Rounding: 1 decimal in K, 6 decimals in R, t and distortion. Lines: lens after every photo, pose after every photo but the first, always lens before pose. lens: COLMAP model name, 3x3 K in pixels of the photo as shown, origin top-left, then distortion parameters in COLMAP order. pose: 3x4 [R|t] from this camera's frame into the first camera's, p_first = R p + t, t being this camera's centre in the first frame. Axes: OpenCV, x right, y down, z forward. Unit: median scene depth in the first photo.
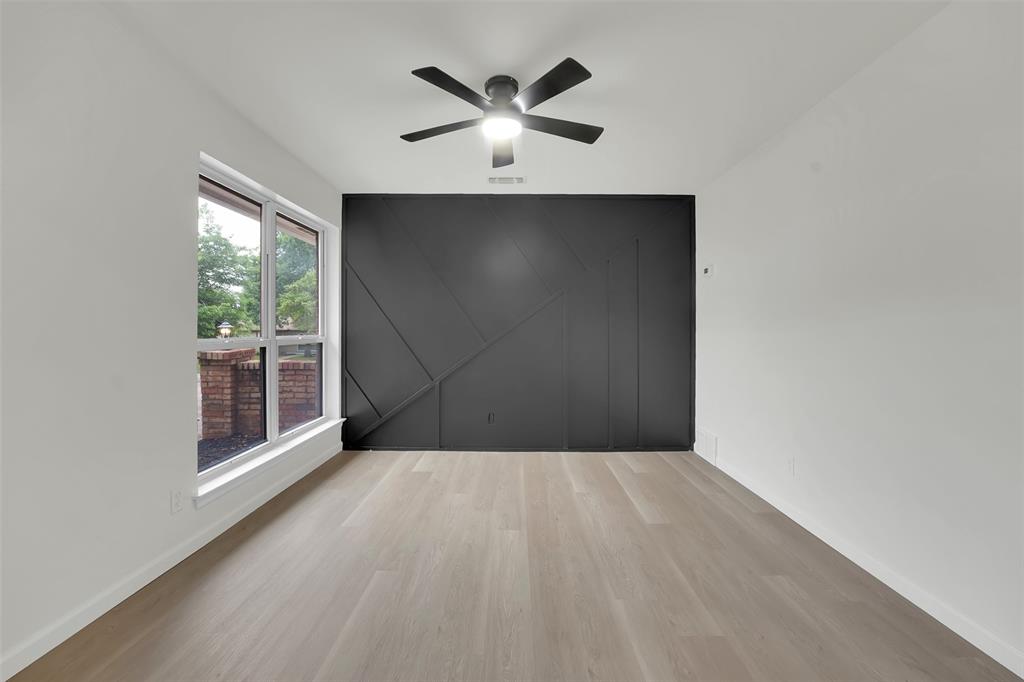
lens RADIAL K [[430.2, 0, 513.0], [0, 430.2, 333.3], [0, 0, 1]] dist [-0.010422, 0.000083]
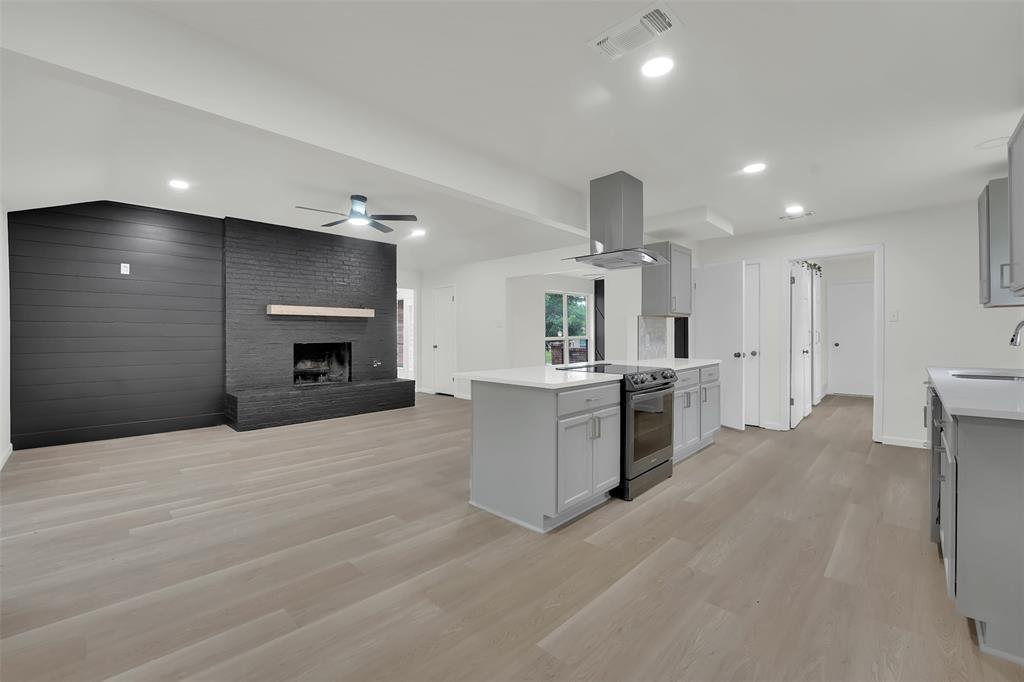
lens RADIAL K [[430.2, 0, 513.0], [0, 430.2, 333.3], [0, 0, 1]] dist [-0.010422, 0.000083]
pose [[0.733595, -0.005631, -0.679563, 0.994375], [0.001907, 0.999979, -0.006228, 0.001900], [0.679584, 0.003272, 0.733590, -1.219314]]
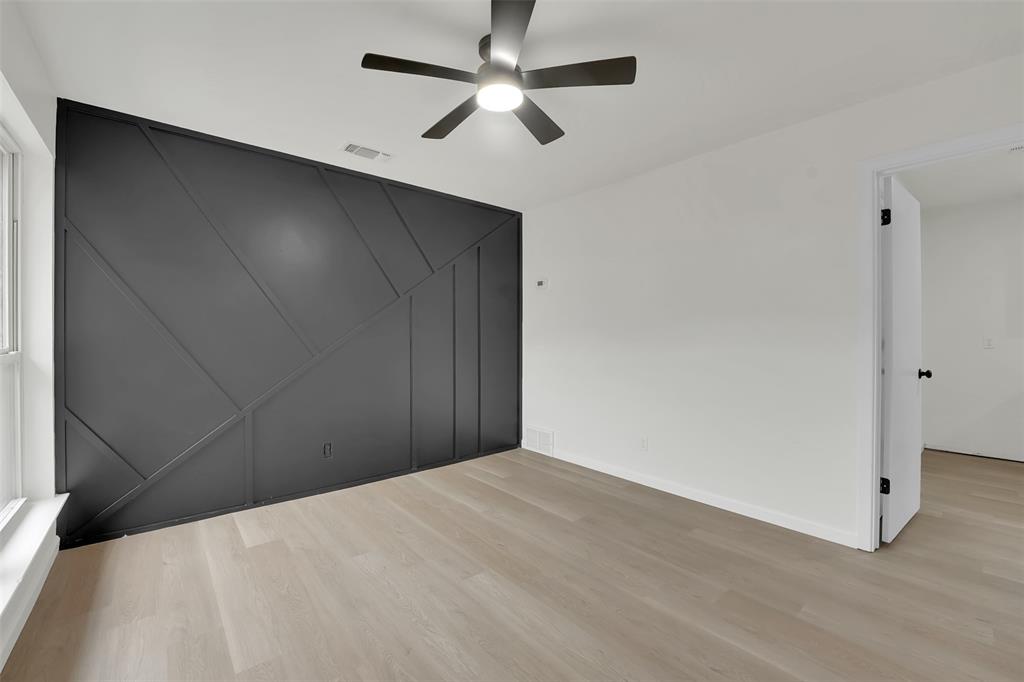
lens RADIAL K [[423.7, 0, 513.6], [0, 423.7, 339.7], [0, 0, 1]] dist [-0.021241, -0.000178]
pose [[0.757231, -0.008079, 0.653097, -0.299283], [0.005209, 0.999966, 0.006330, -0.006502], [-0.653126, -0.001391, 0.757248, 0.199128]]
